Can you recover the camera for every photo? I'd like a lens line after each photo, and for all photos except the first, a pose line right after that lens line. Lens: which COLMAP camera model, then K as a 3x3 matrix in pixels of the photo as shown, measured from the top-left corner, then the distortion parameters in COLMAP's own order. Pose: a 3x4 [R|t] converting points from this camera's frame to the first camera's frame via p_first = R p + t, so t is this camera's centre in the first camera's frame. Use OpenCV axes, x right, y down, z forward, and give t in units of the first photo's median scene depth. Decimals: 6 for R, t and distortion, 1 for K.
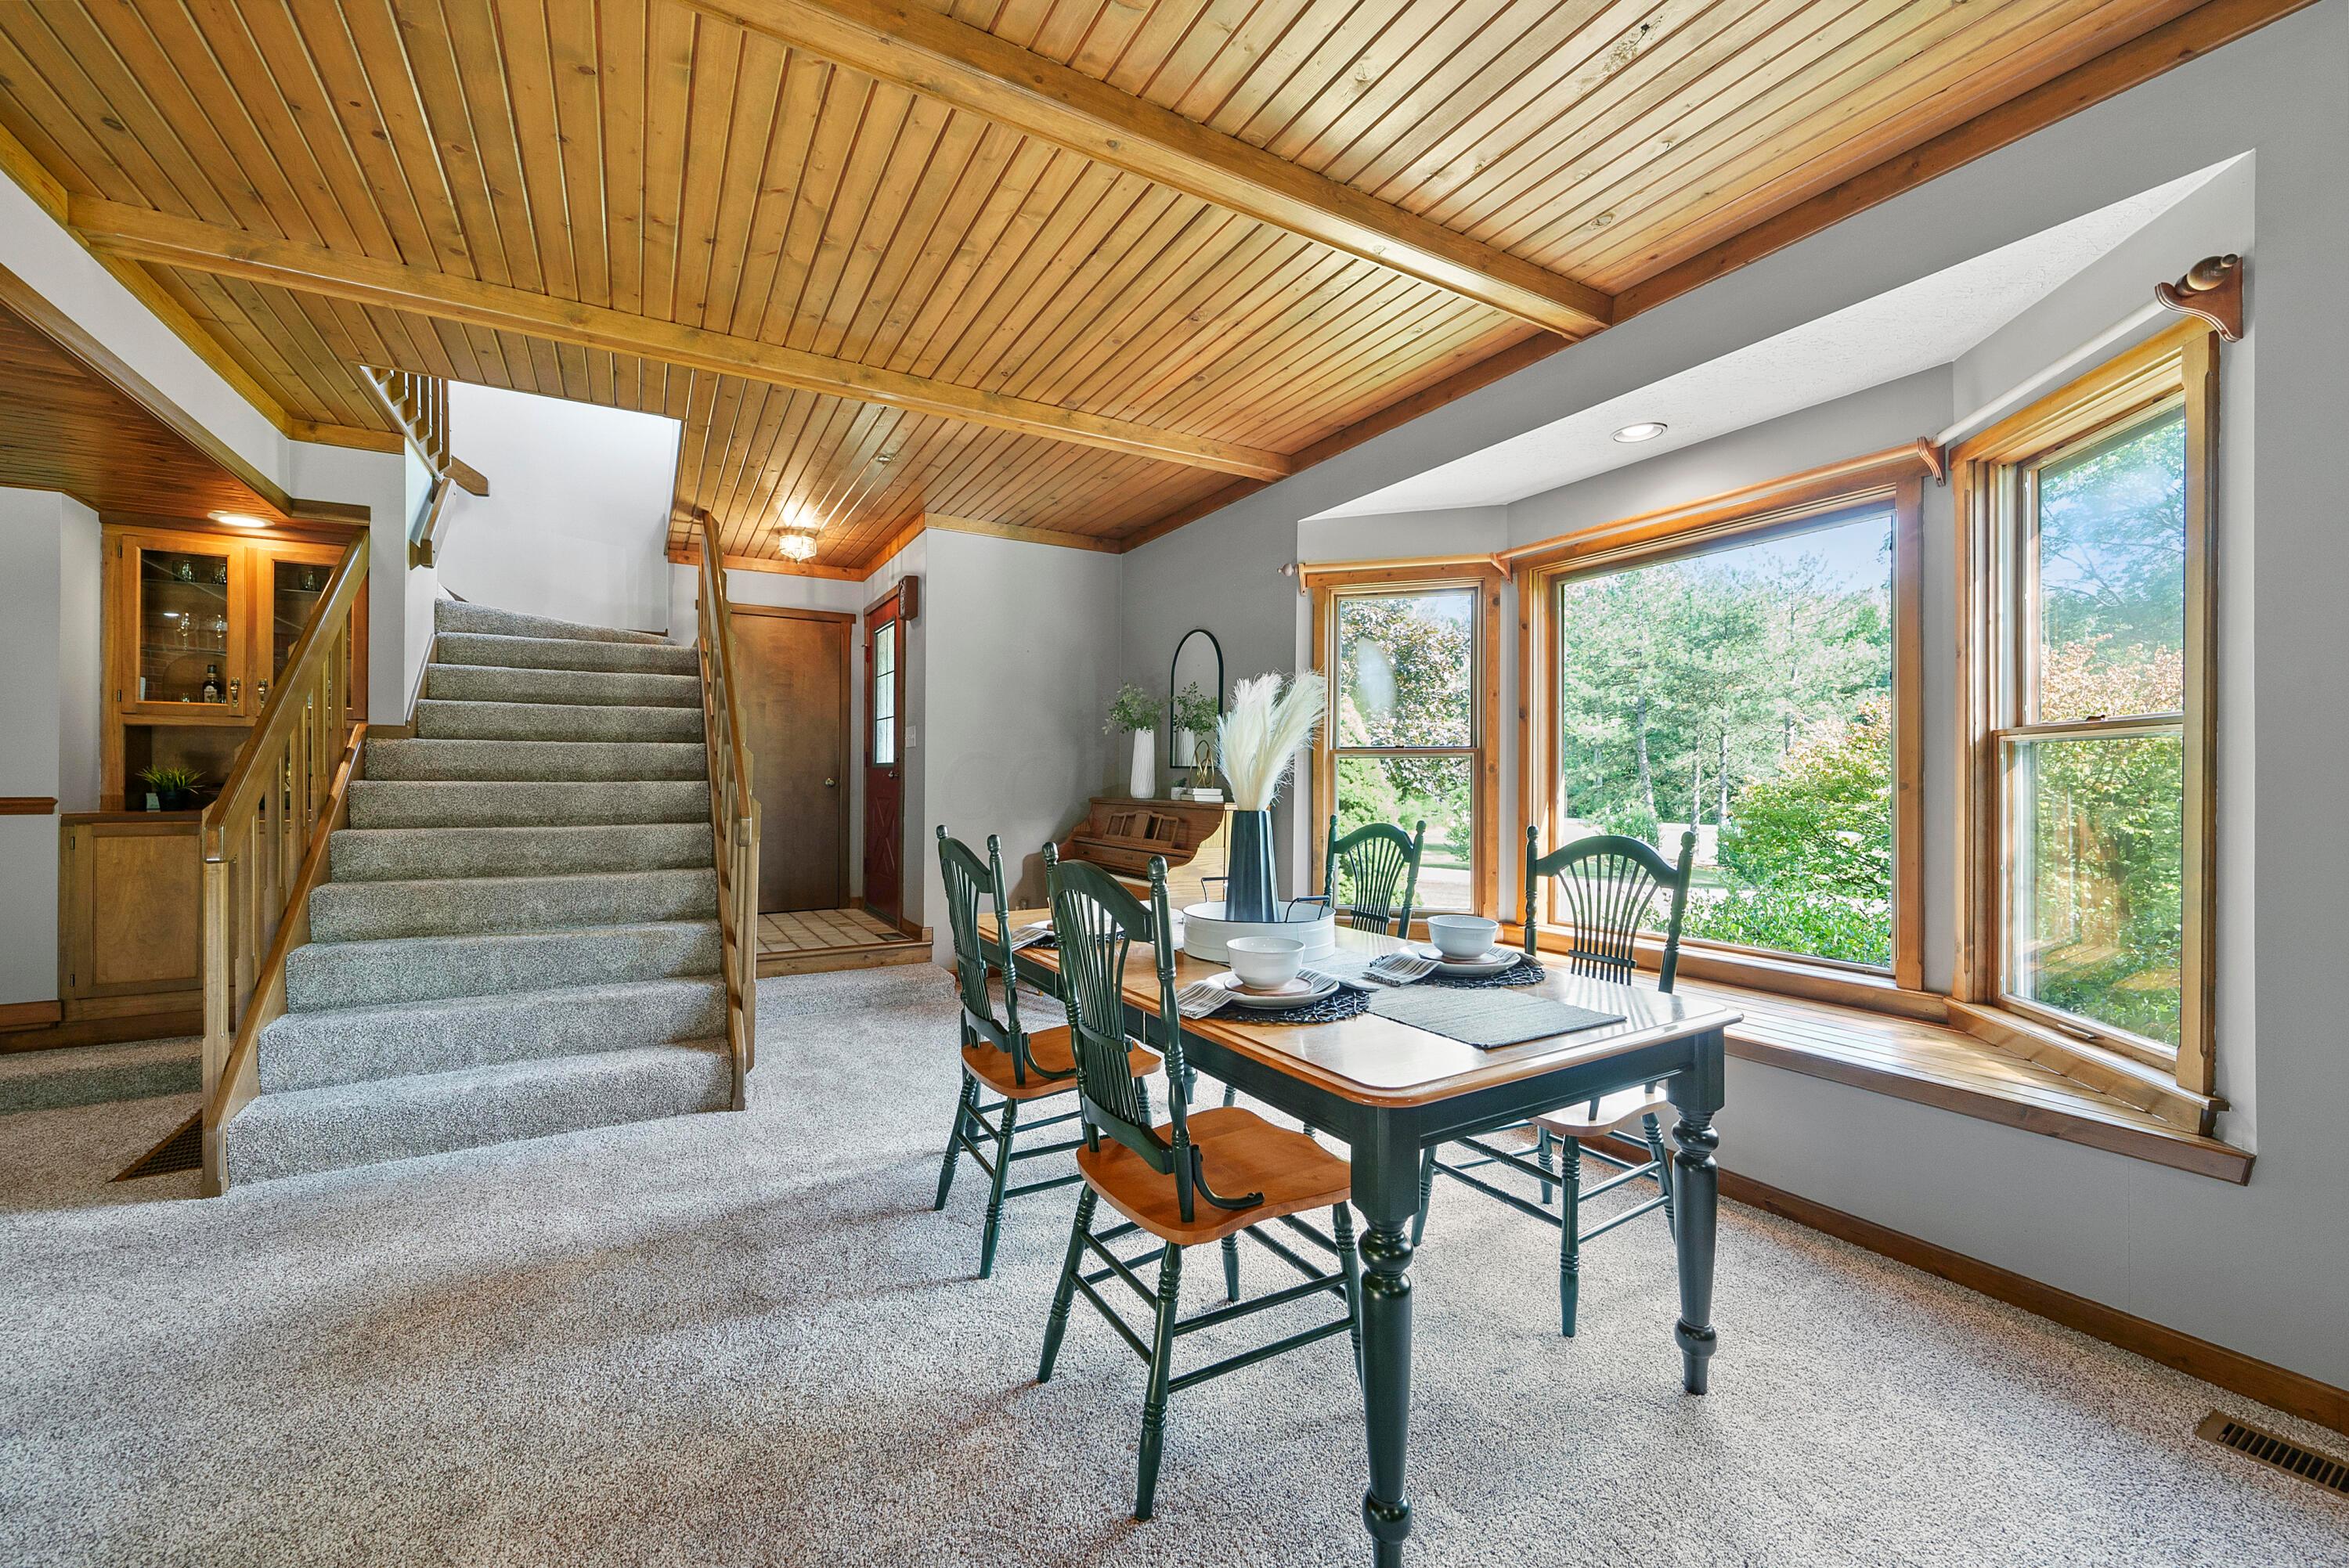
lens RADIAL K [[911.2, 0, 1182.1], [0, 911.2, 776.0], [0, 0, 1]] dist [-0.003515, -0.000031]
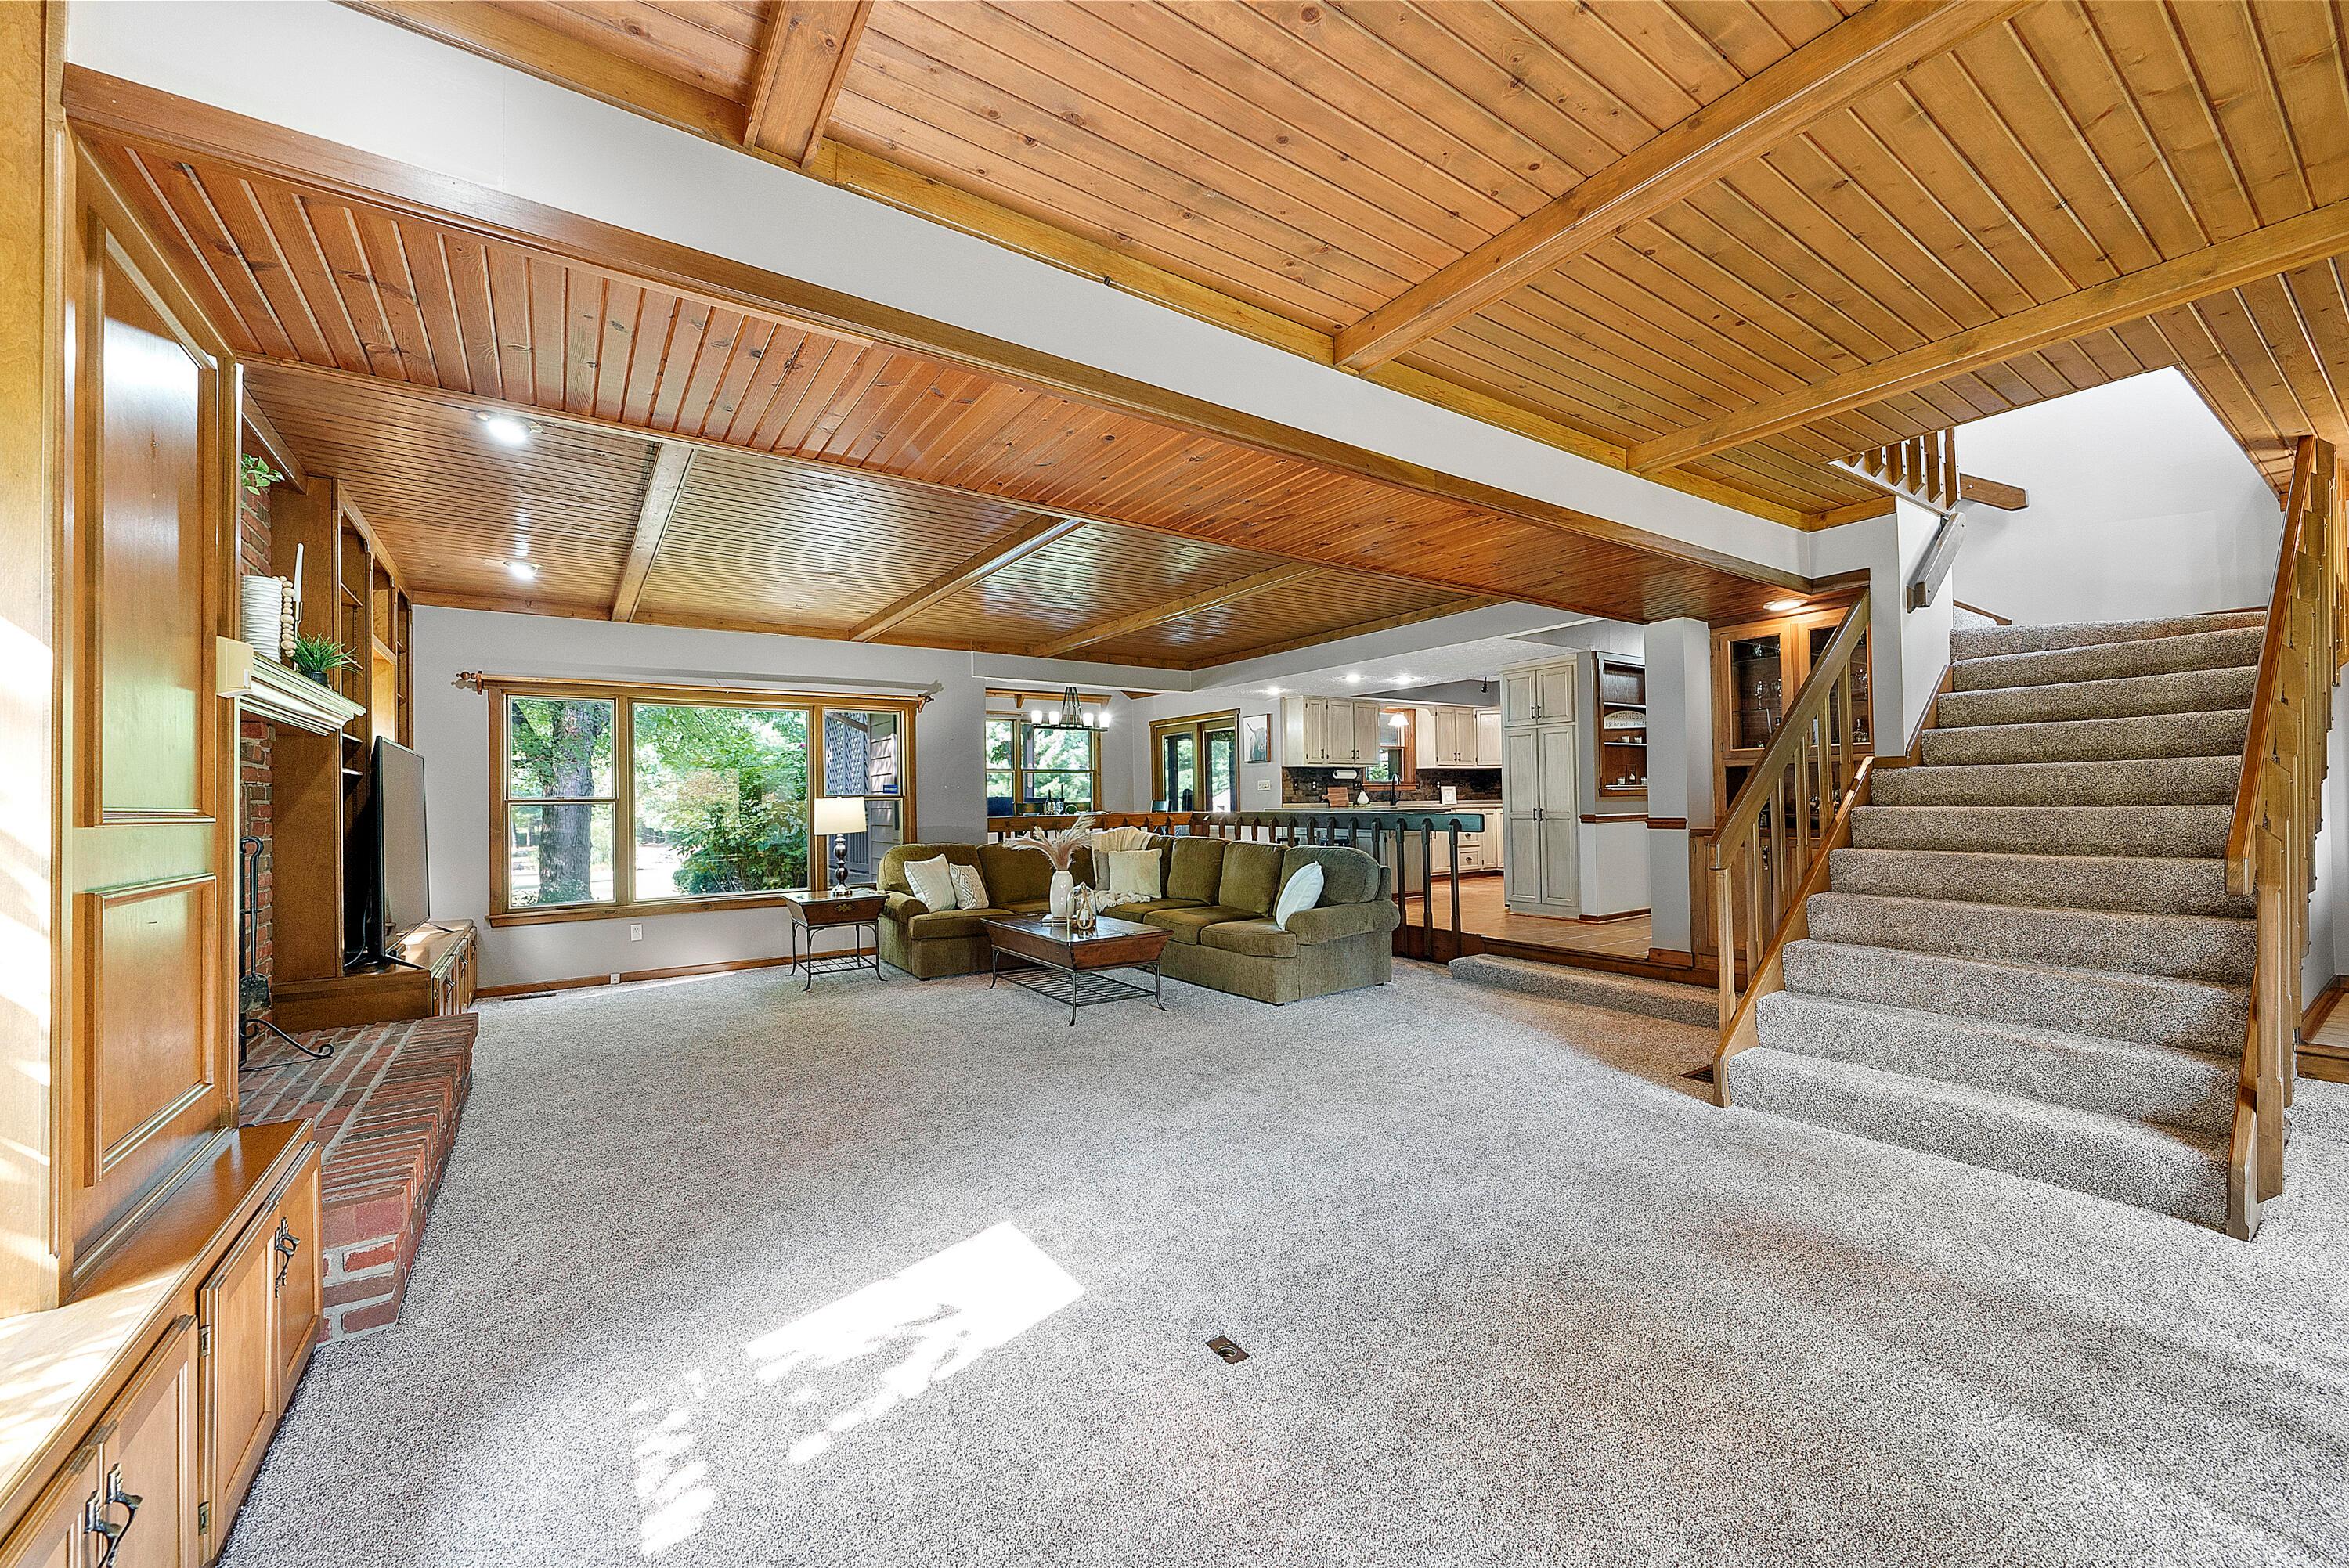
lens RADIAL K [[911.2, 0, 1188.0], [0, 911.2, 766.9], [0, 0, 1]] dist [-0.003515, -0.000031]
pose [[0.068918, -0.040928, -0.996782, 0.214809], [0.018021, 0.999046, -0.039775, -0.015820], [0.997460, -0.015222, 0.069590, 0.060600]]
